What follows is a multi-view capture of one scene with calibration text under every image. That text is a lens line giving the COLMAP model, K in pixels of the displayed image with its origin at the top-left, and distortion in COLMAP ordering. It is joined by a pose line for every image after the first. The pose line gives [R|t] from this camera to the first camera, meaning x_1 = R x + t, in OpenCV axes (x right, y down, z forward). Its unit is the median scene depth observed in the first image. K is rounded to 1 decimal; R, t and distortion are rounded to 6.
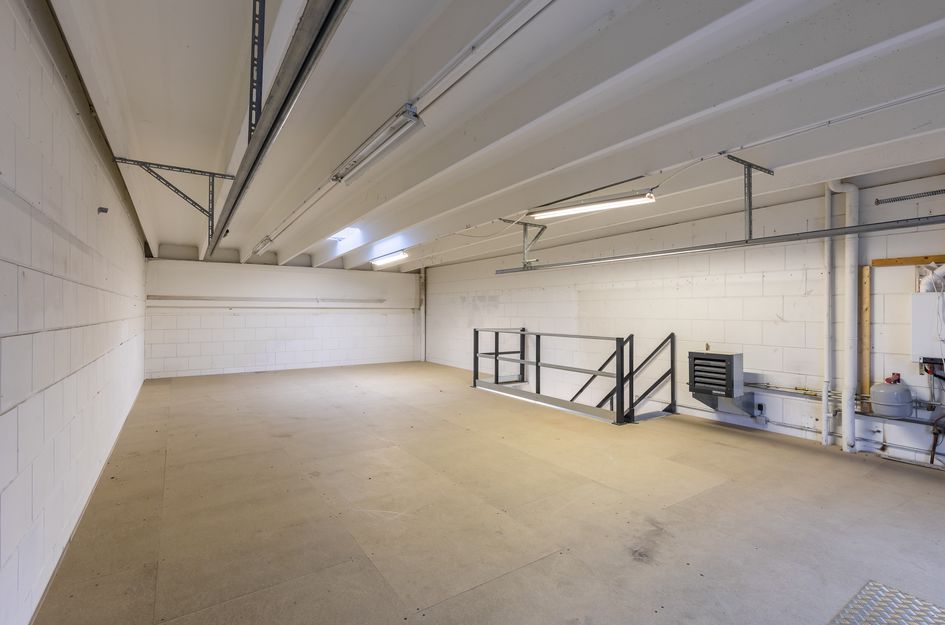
lens RADIAL K [[428.7, 0, 472.5], [0, 428.7, 312.5], [0, 0, 1]] dist [0.000106, -0.000060]
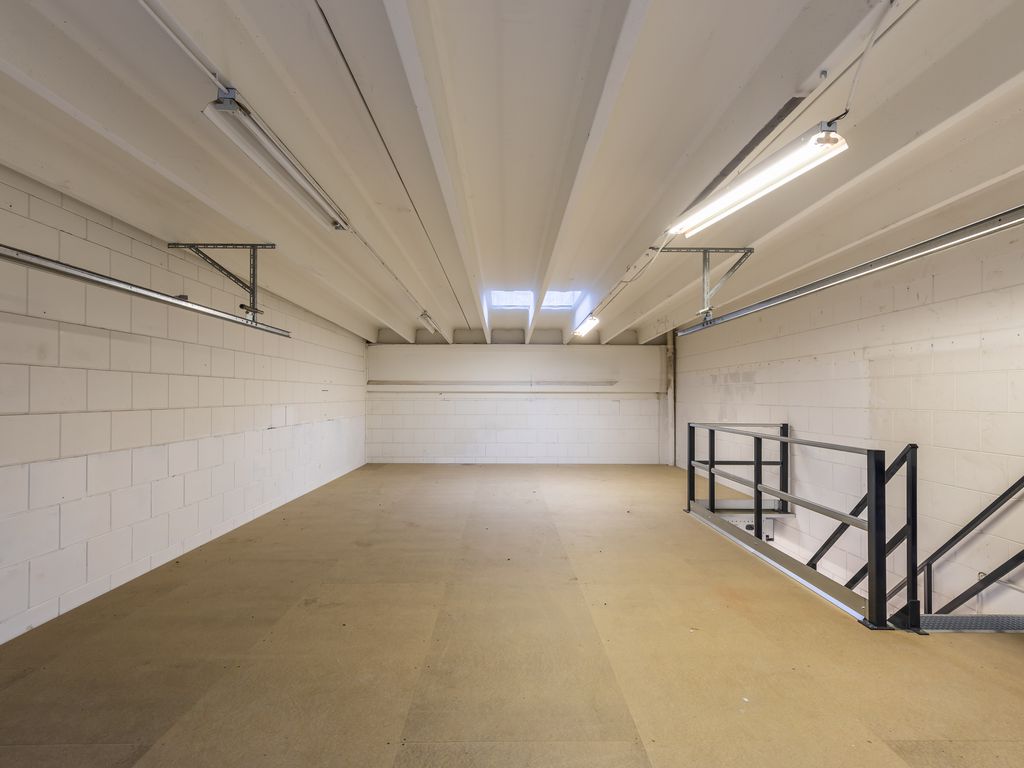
lens RADIAL K [[516.2, 0, 512.0], [0, 516.2, 384.0], [0, 0, 1]] dist [0.009431, -0.000715]
pose [[0.832168, -0.012778, -0.554376, 0.230875], [-0.002674, 0.999630, -0.027054, 0.000515], [0.554517, 0.023996, 0.831826, 0.195795]]
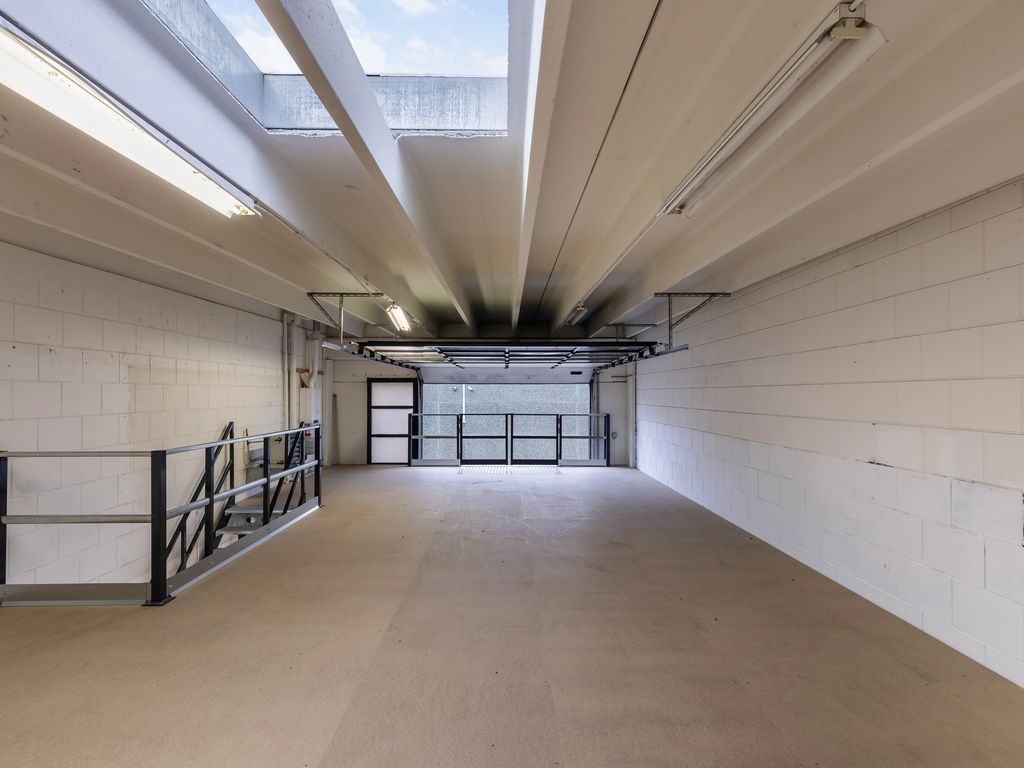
lens RADIAL K [[520.6, 0, 507.7], [0, 520.6, 391.6], [0, 0, 1]] dist [0.012657, -0.000661]
pose [[-0.828474, -0.001917, 0.560024, -0.542698], [-0.001947, 0.999998, 0.000543, -0.016731], [-0.560024, -0.000641, -0.828476, 1.279123]]
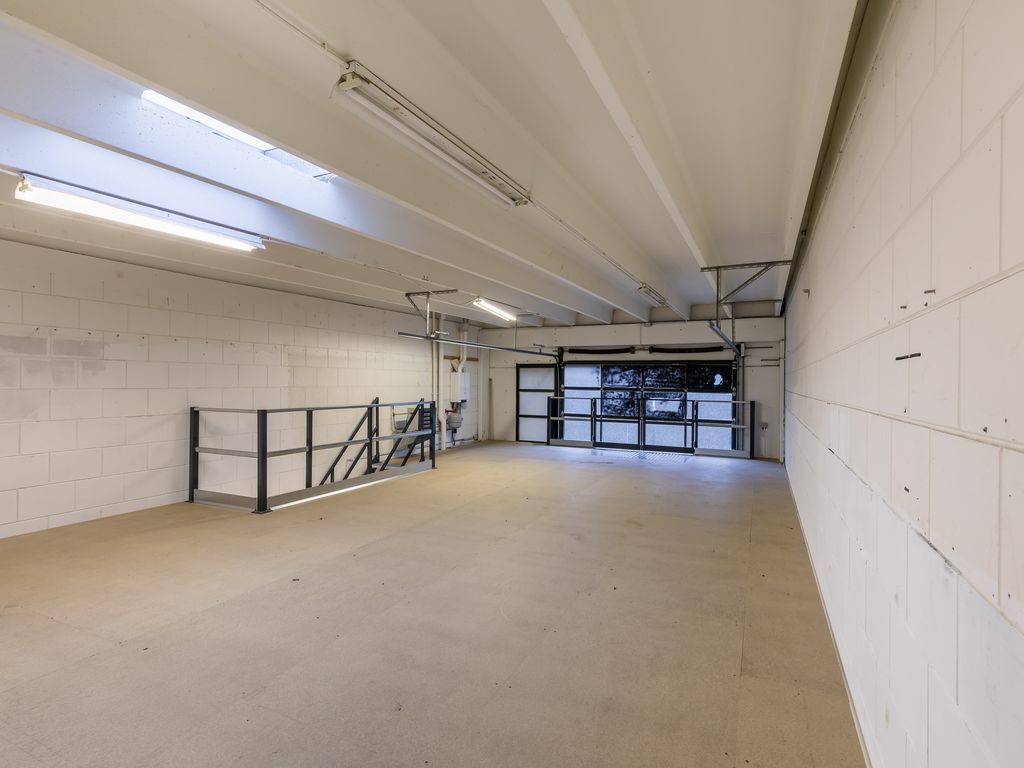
lens RADIAL K [[516.6, 0, 506.9], [0, 516.6, 391.4], [0, 0, 1]] dist [0.012677, -0.000632]
pose [[-0.491799, -0.023796, 0.870383, -0.789491], [-0.007433, 0.999705, 0.023132, -0.004989], [-0.870677, 0.004906, -0.491831, 1.111500]]
